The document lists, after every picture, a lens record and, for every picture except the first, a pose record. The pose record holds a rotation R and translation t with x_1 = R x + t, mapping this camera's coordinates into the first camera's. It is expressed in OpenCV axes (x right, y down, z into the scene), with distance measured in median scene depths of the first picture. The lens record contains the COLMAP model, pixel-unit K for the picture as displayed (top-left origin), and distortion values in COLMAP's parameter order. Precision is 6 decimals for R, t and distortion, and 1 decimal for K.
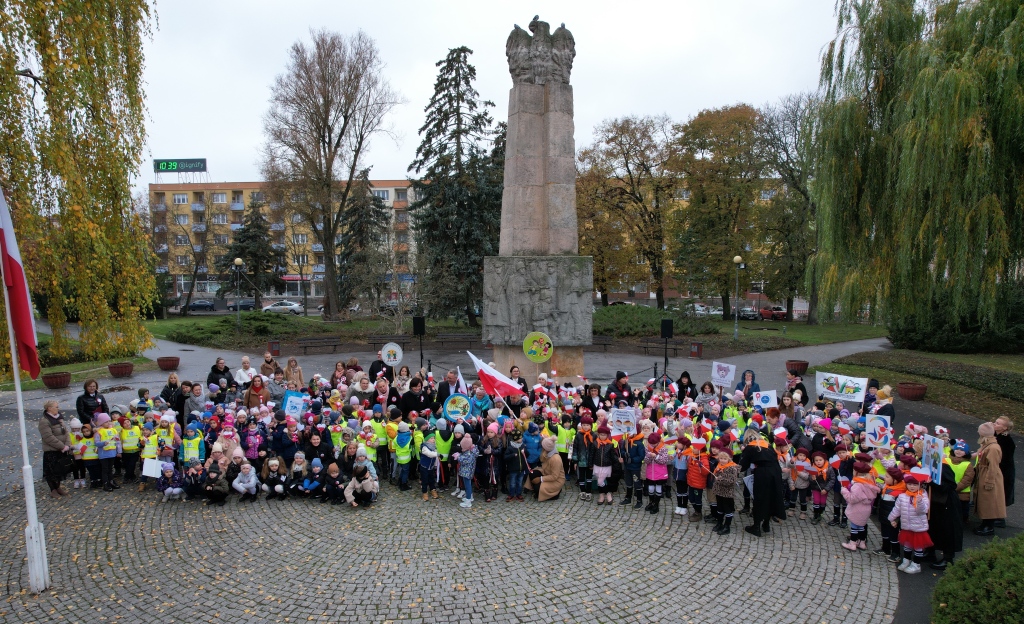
lens RADIAL K [[675.6, 0, 512.7], [0, 675.6, 344.4], [0, 0, 1]] dist [-0.007972, 0.029403]
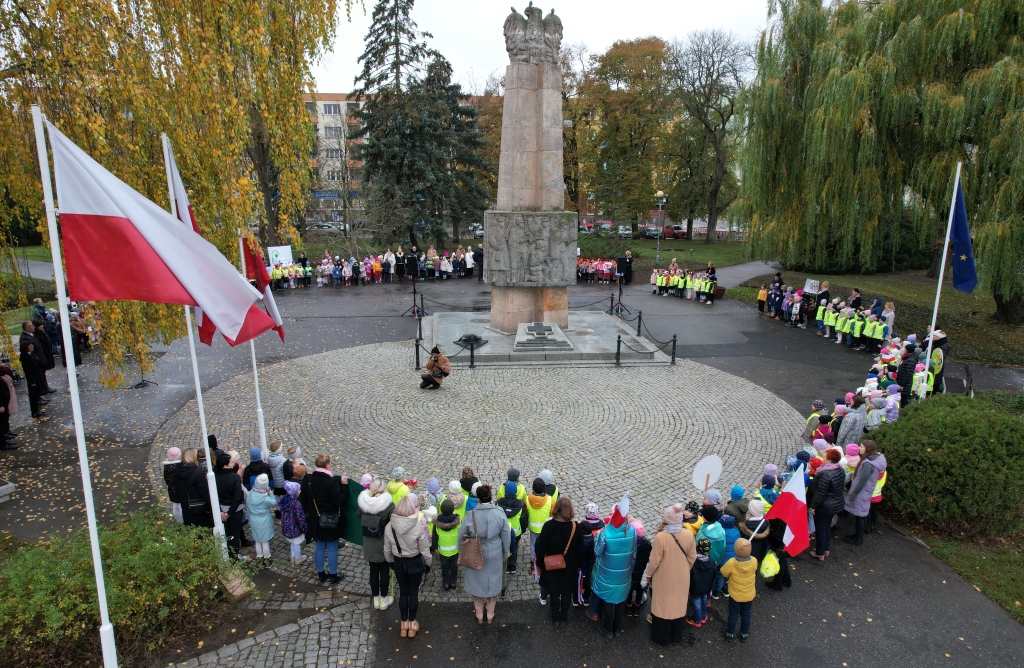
lens RADIAL K [[677.4, 0, 512.0], [0, 677.4, 334.0], [0, 0, 1]] dist [0.006873, 0.000027]
pose [[0.985961, -0.031703, 0.163936, -0.092320], [0.011603, 0.992445, 0.122142, -0.028208], [-0.166570, -0.118525, 0.978880, -0.091497]]
